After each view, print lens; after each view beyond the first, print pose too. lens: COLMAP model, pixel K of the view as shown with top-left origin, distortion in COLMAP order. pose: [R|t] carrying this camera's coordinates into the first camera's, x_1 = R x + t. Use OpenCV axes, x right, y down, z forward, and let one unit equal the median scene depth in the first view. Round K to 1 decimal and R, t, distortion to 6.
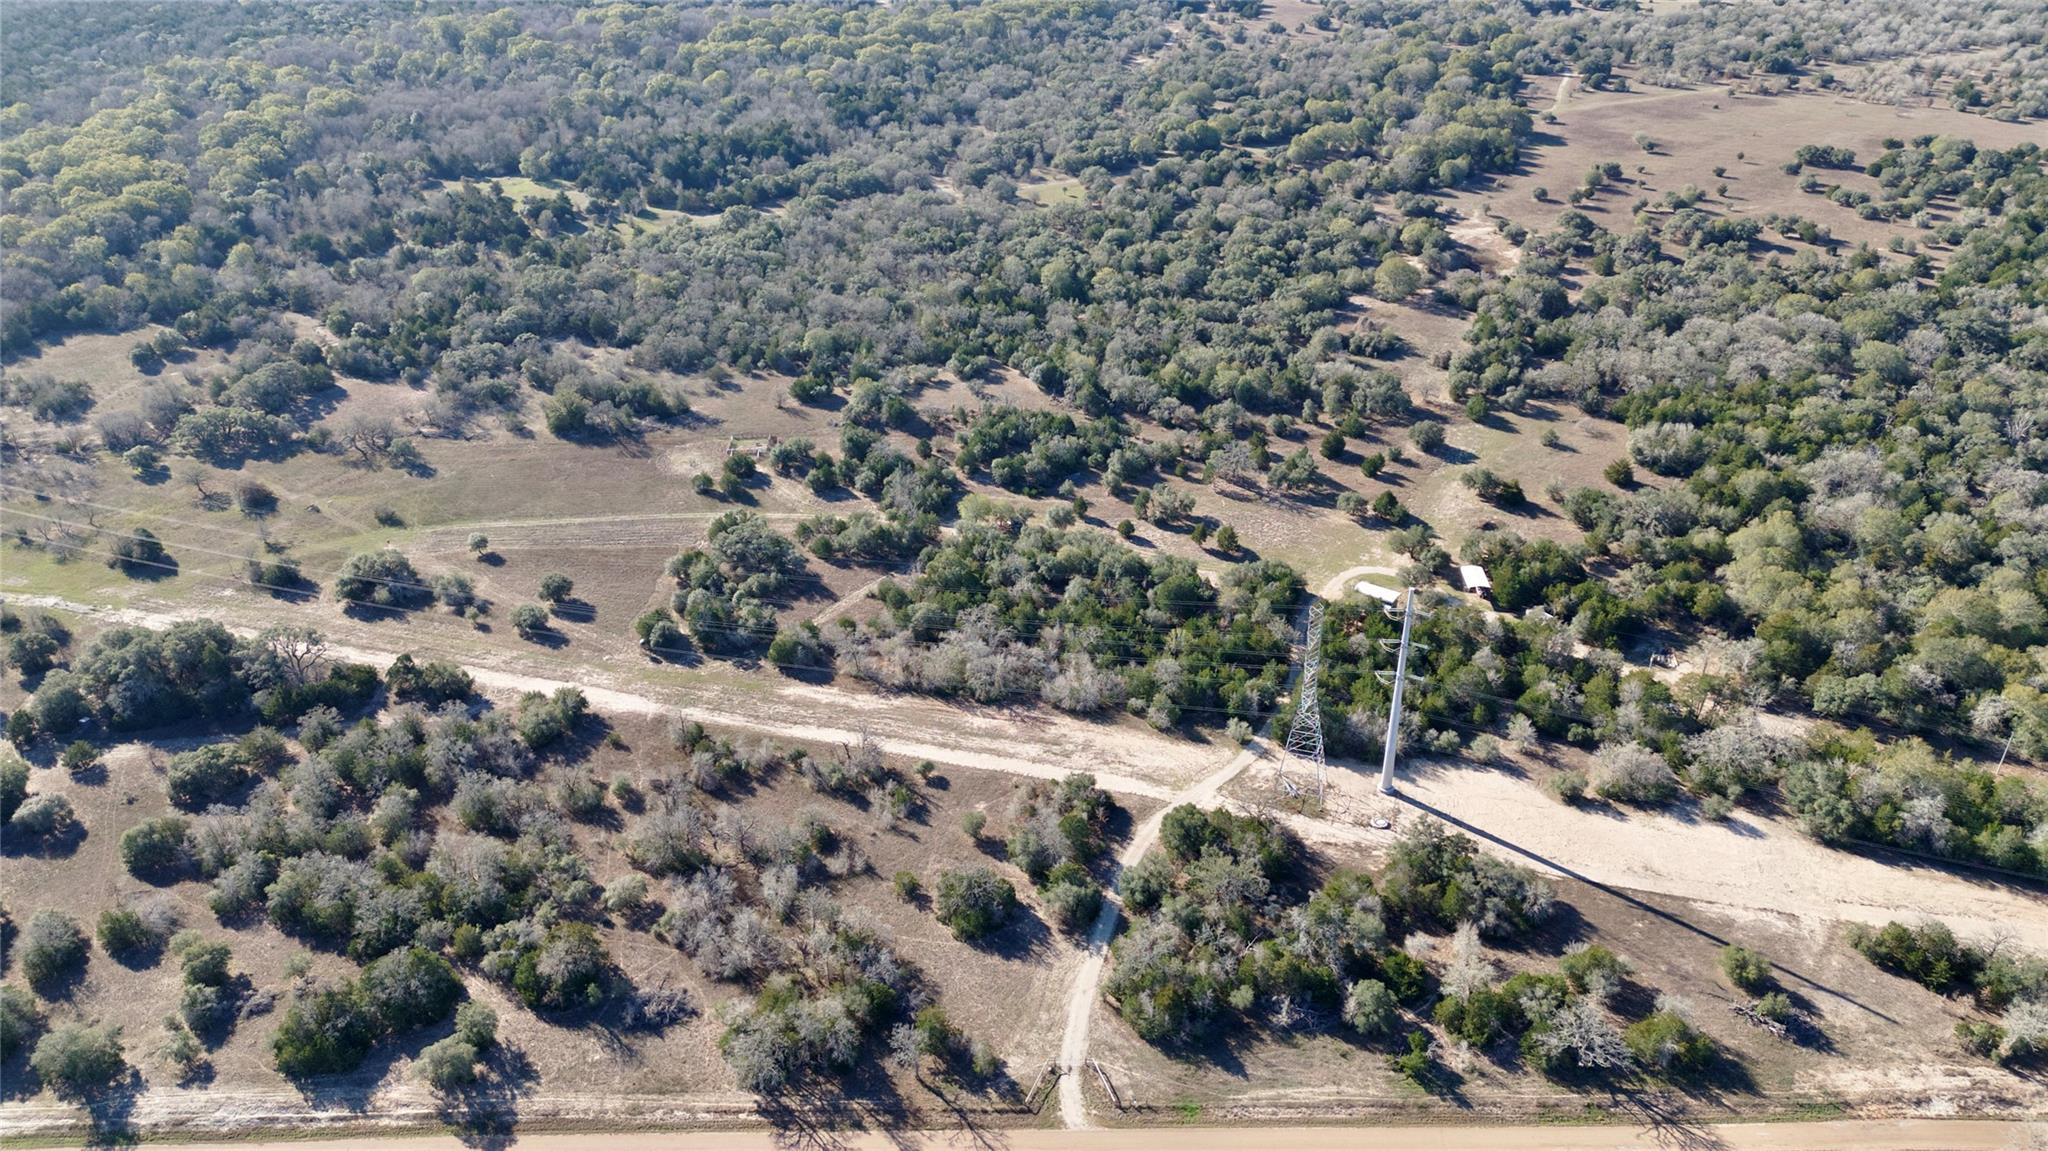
lens RADIAL K [[1485.1, 0, 1034.6], [0, 1485.1, 572.9], [0, 0, 1]] dist [0.080572, -0.089176]
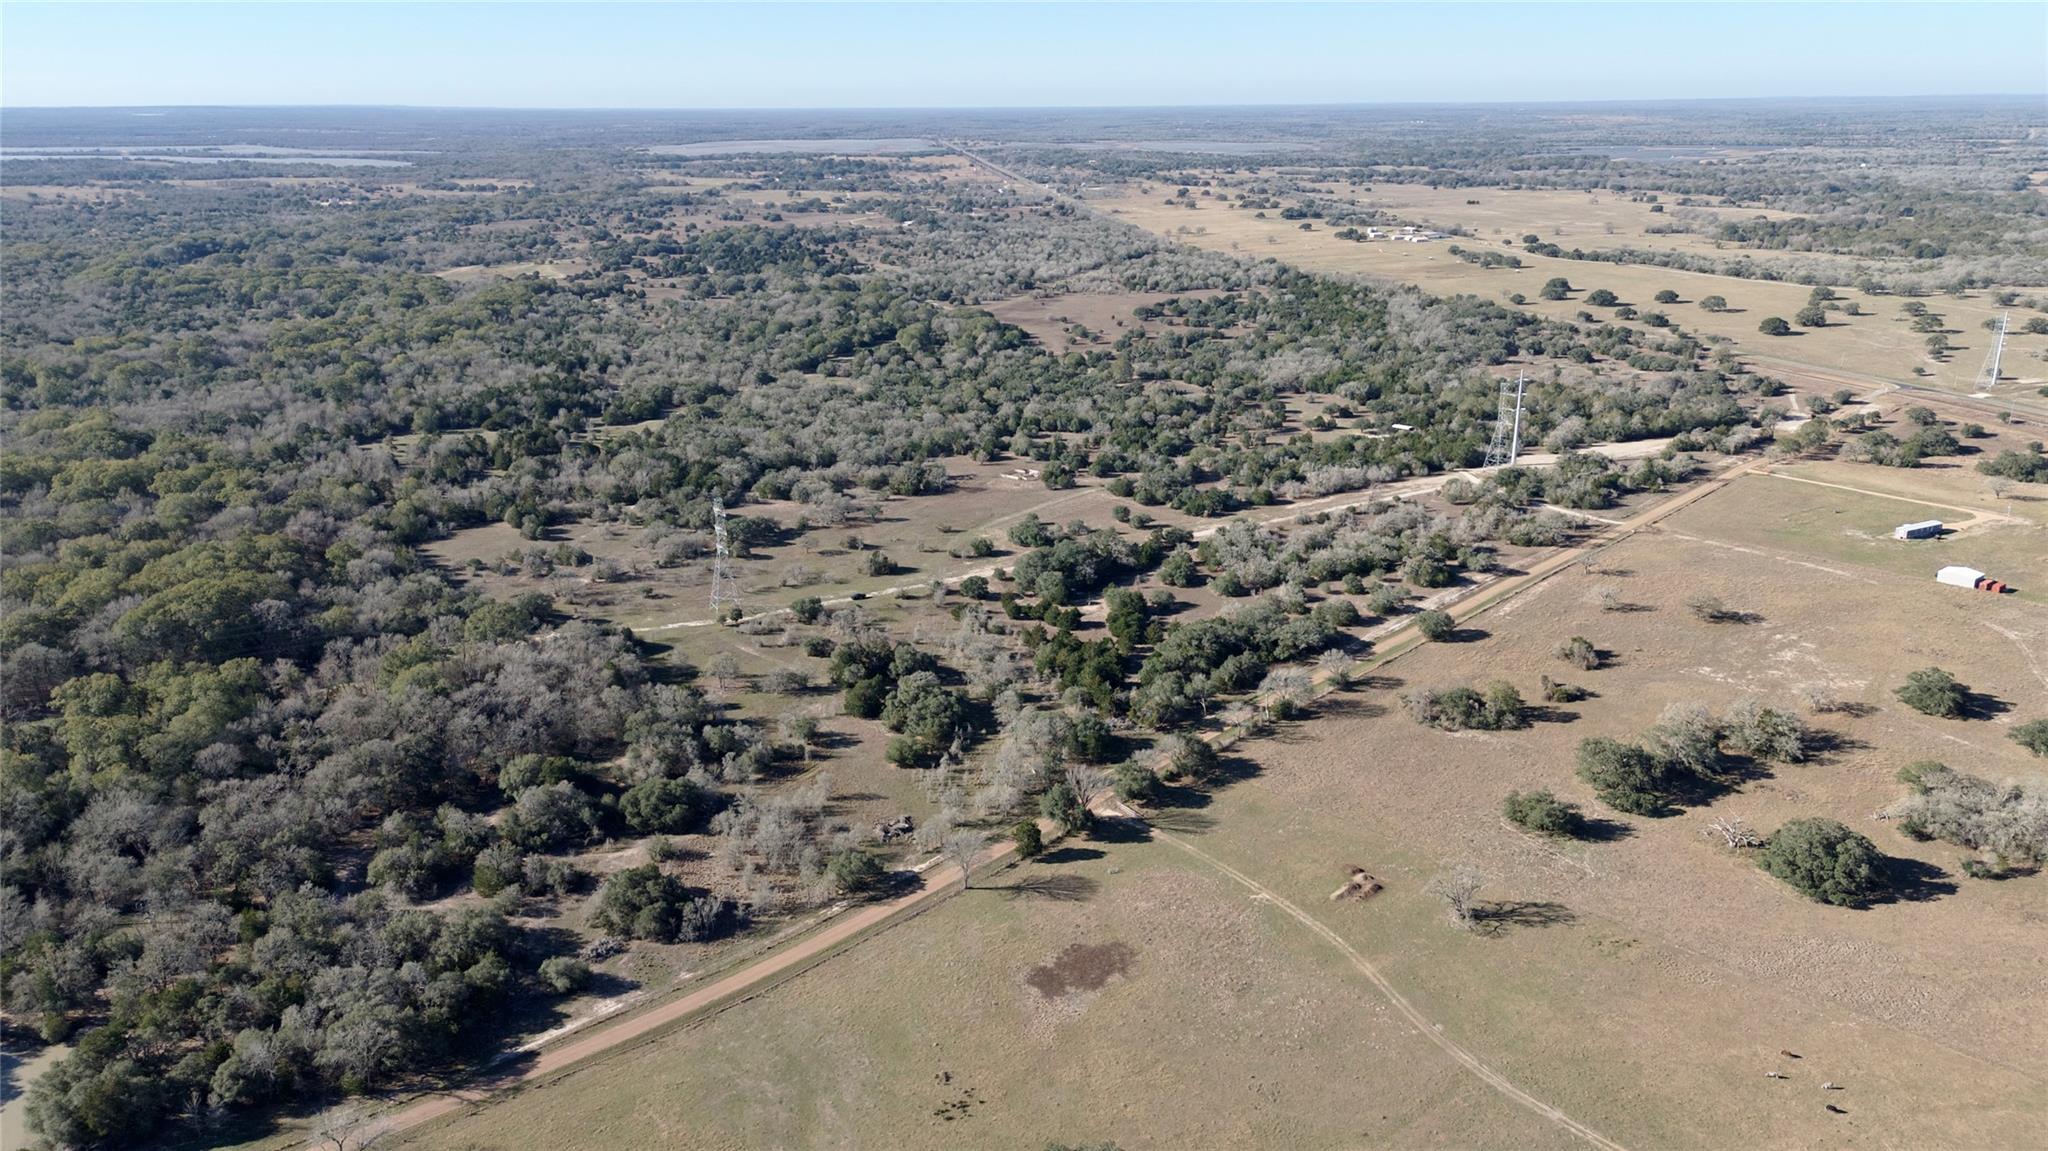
lens RADIAL K [[1485.1, 0, 1034.6], [0, 1485.1, 572.9], [0, 0, 1]] dist [0.080572, -0.089176]
pose [[0.694971, -0.210568, 0.687515, -1.454990], [0.347633, 0.935380, -0.064921, 0.140376], [-0.629417, 0.284121, 0.723263, -0.162228]]
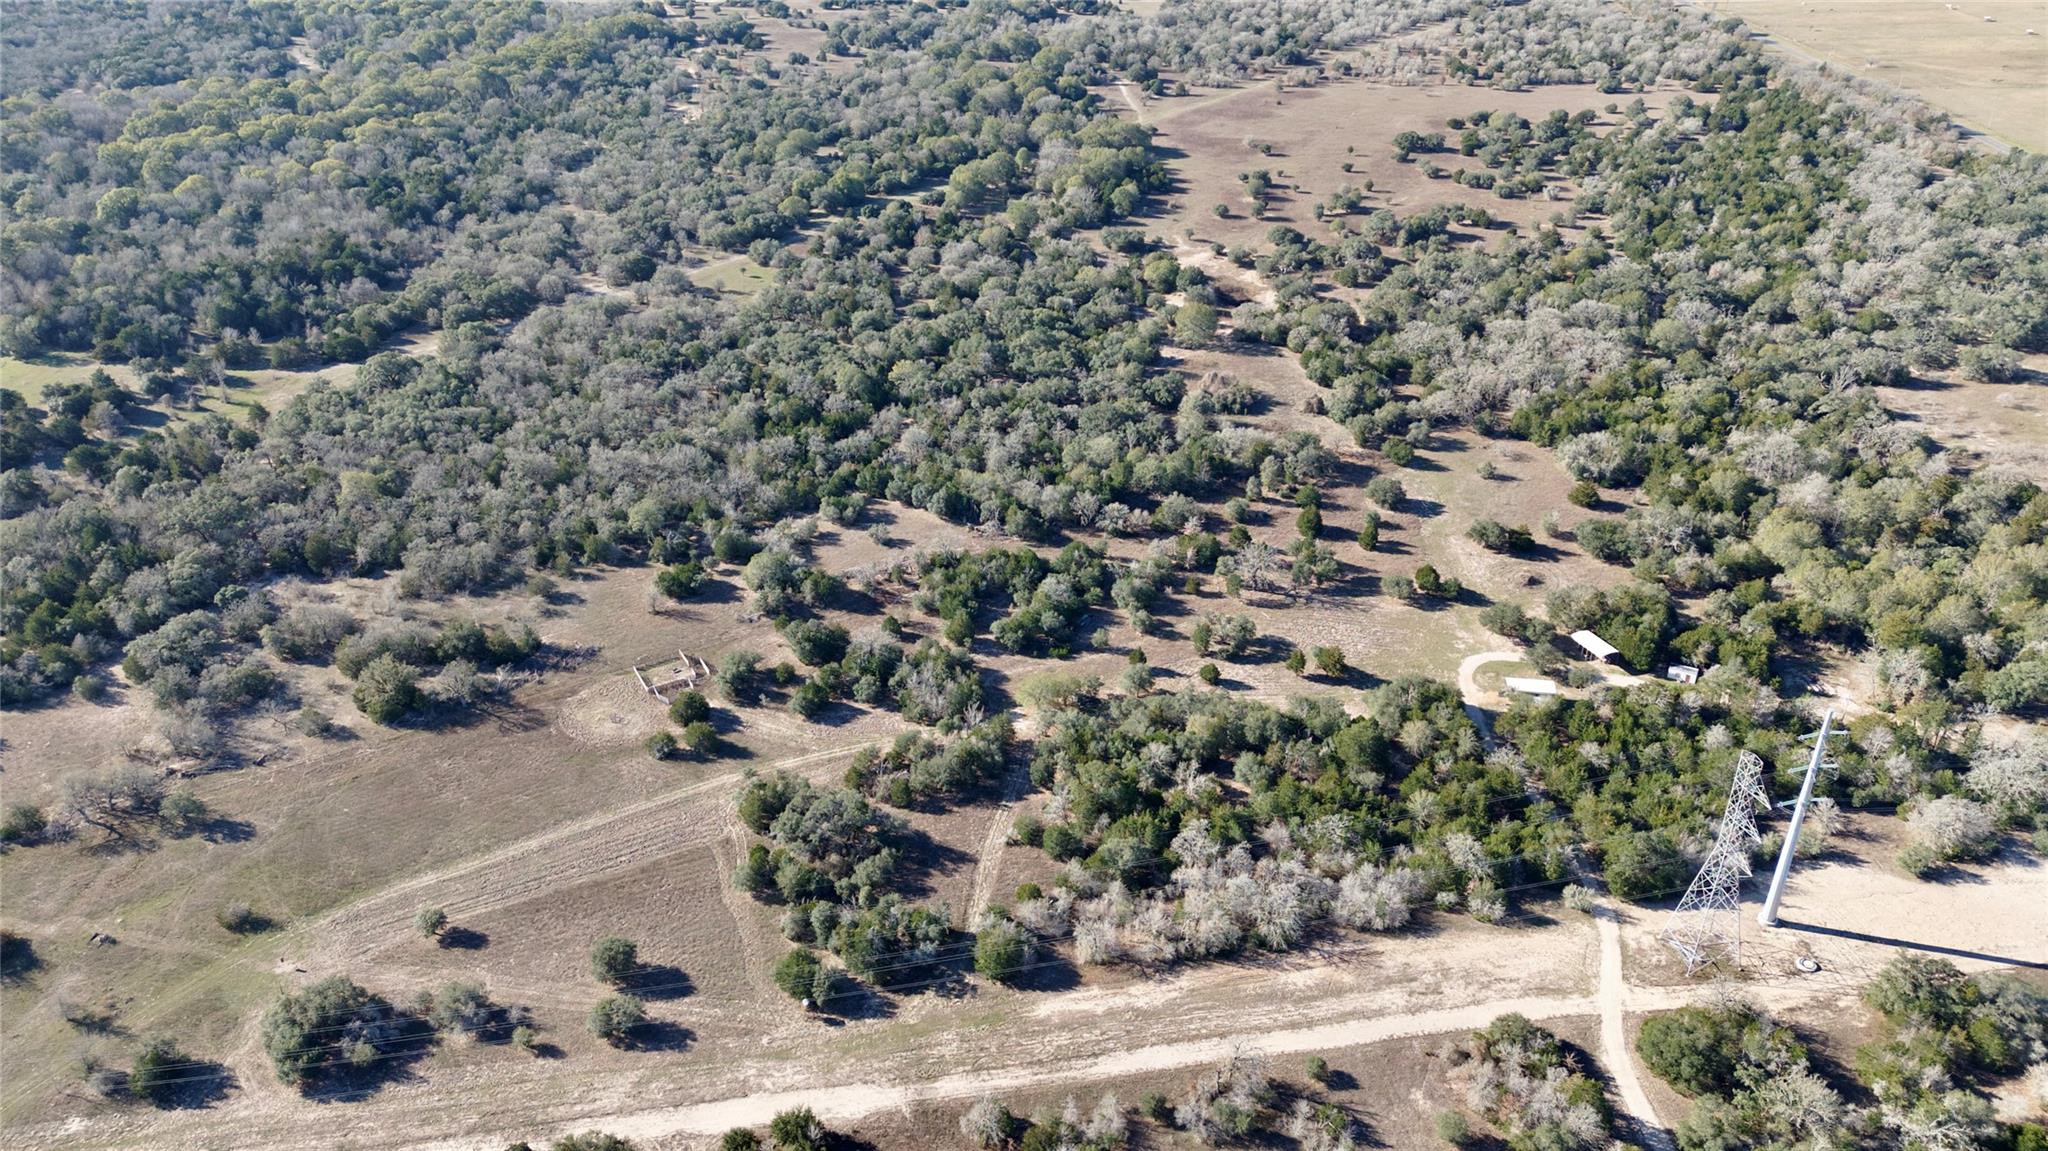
lens RADIAL K [[1485.1, 0, 1034.6], [0, 1485.1, 572.9], [0, 0, 1]] dist [0.080572, -0.089176]
pose [[0.900438, -0.219352, 0.375628, -0.333090], [0.219964, 0.974610, 0.041846, -0.142006], [-0.375270, 0.044945, 0.925825, 0.223904]]
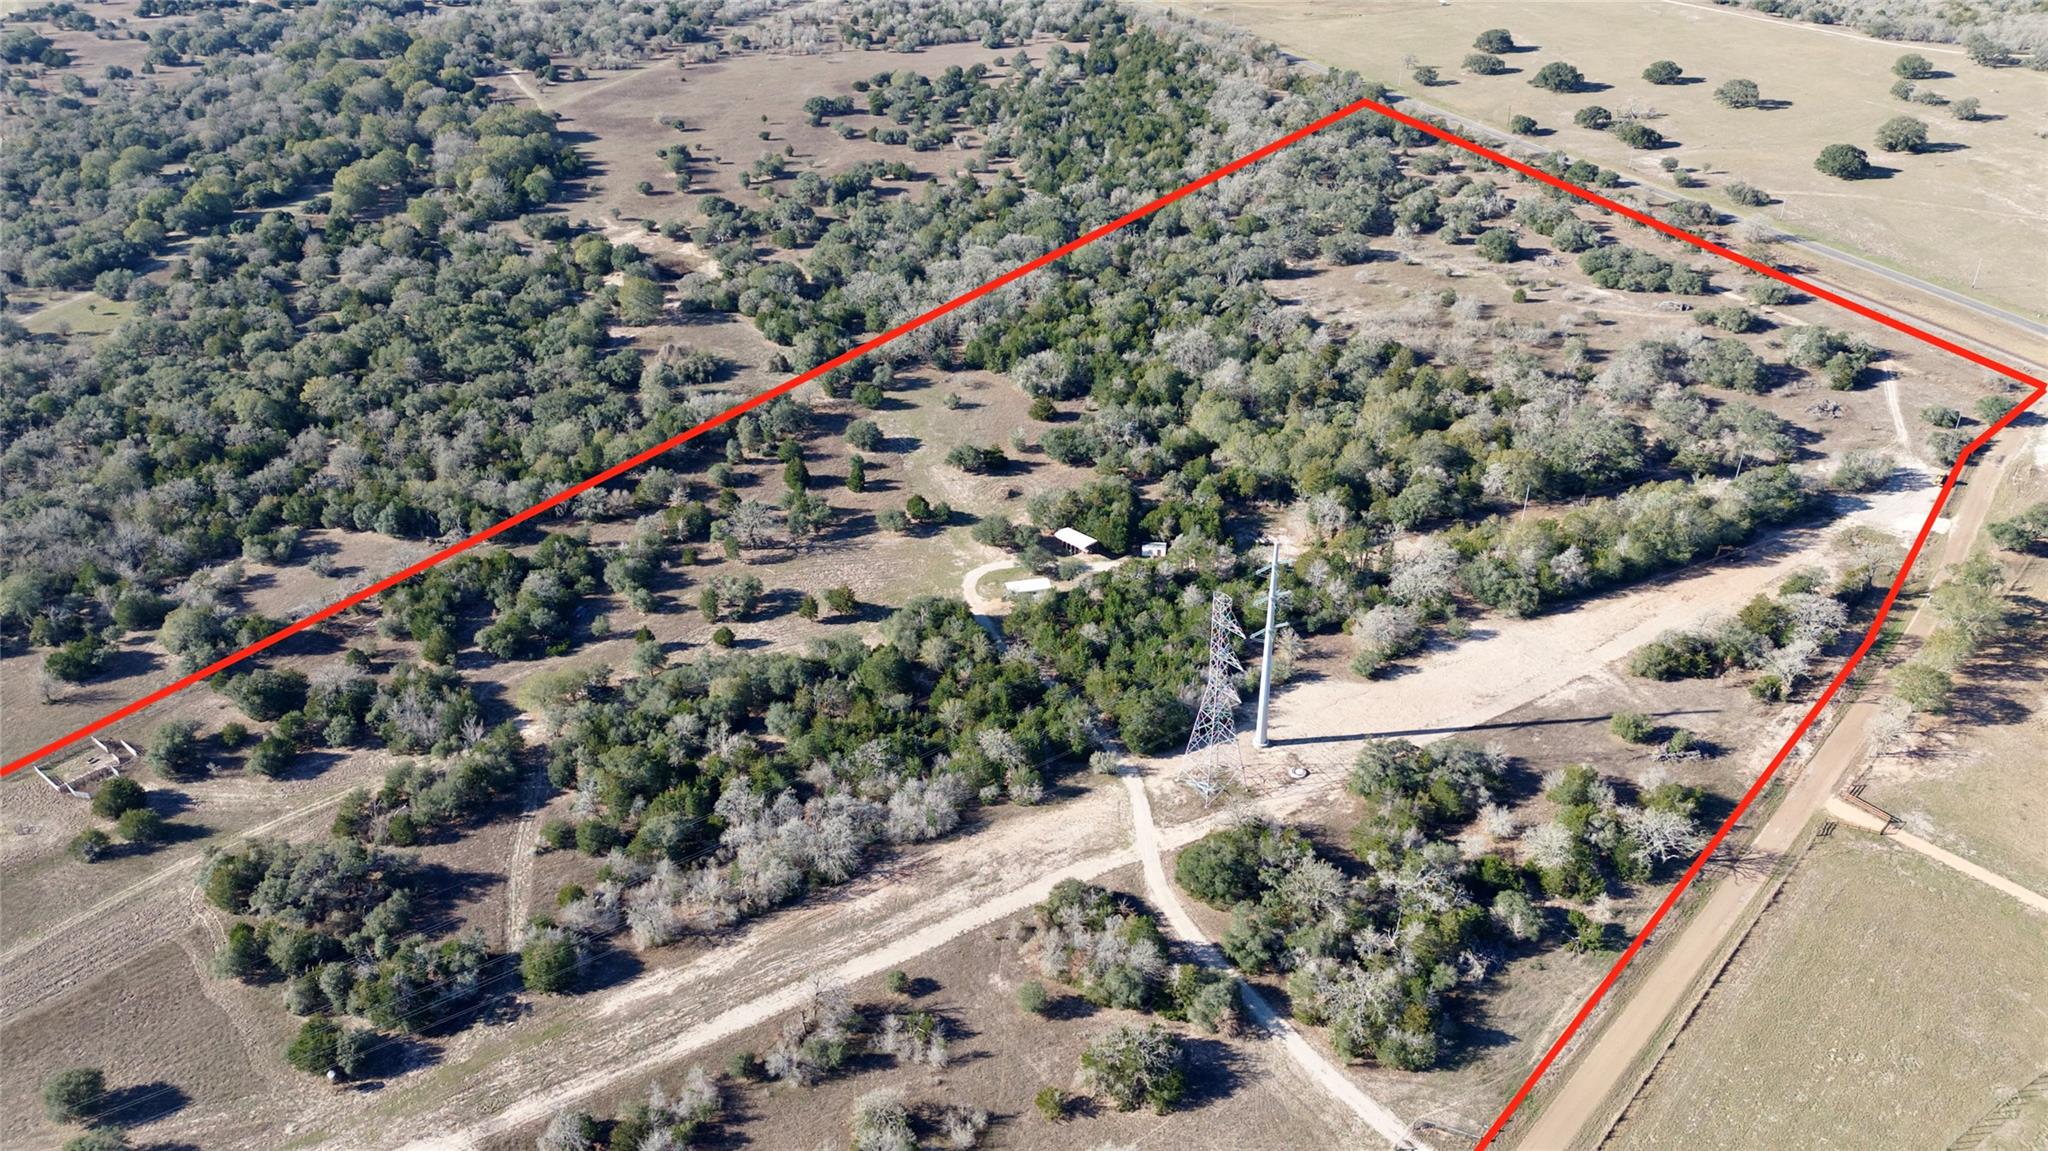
lens RADIAL K [[1485.1, 0, 1034.6], [0, 1485.1, 572.9], [0, 0, 1]] dist [0.080572, -0.089176]
pose [[0.674637, -0.371300, 0.637967, -0.335415], [0.369158, 0.918145, 0.143987, -0.116873], [-0.639208, 0.138372, 0.756483, 0.232185]]
